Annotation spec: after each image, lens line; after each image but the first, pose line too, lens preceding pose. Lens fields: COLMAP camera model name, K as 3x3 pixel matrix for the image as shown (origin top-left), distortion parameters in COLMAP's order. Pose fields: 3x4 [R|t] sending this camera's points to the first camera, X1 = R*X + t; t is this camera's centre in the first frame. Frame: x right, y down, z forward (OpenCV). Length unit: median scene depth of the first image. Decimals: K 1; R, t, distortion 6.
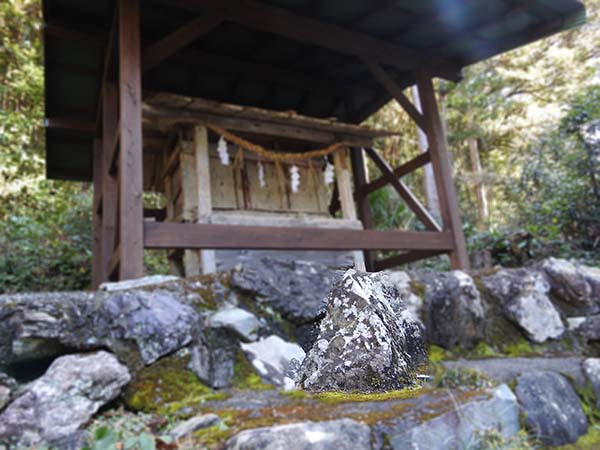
lens RADIAL K [[443.9, 0, 300.0], [0, 443.9, 225.0], [0, 0, 1]] dist [0.004714, 0.002273]
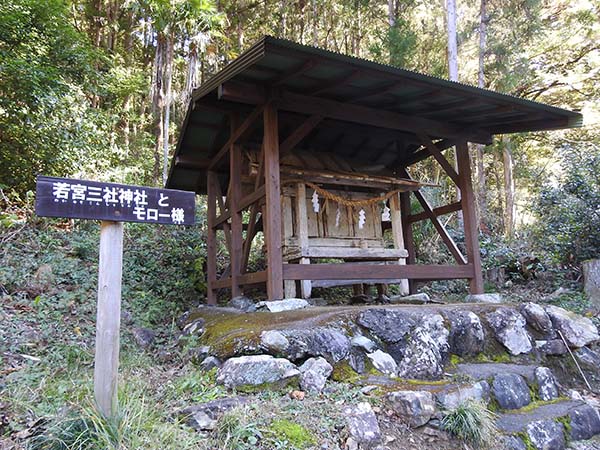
lens RADIAL K [[443.9, 0, 300.0], [0, 443.9, 225.0], [0, 0, 1]] dist [0.004714, 0.002273]
pose [[0.996890, 0.054859, -0.056577, -0.269925], [-0.050641, 0.996010, 0.073477, -0.379704], [0.060382, -0.070383, 0.995691, -0.868754]]
